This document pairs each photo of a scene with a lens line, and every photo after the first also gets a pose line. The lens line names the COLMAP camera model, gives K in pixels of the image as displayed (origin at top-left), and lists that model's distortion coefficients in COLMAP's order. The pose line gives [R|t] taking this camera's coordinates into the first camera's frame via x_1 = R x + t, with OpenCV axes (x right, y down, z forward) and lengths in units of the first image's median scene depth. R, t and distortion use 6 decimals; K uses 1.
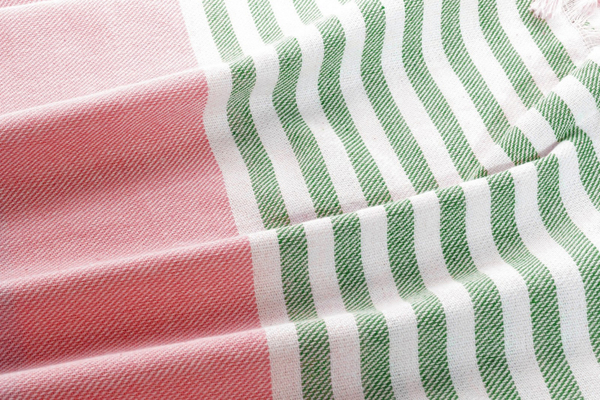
lens RADIAL K [[1133.6, 0, 298.6], [0, 1133.6, 197.5], [0, 0, 1]] dist [0.030010, 0.000000]
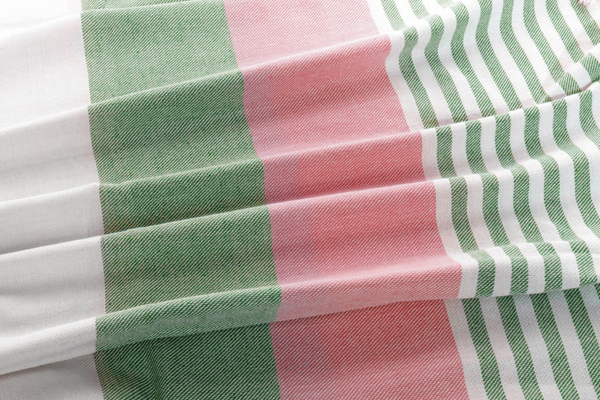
lens RADIAL K [[1130.9, 0, 300.5], [0, 1130.9, 203.0], [0, 0, 1]] dist [-0.035225, 0.000000]
pose [[0.999654, 0.025633, -0.005971, -0.206265], [-0.025053, 0.996264, 0.082642, 0.003571], [0.008067, -0.082464, 0.996561, -0.753065]]
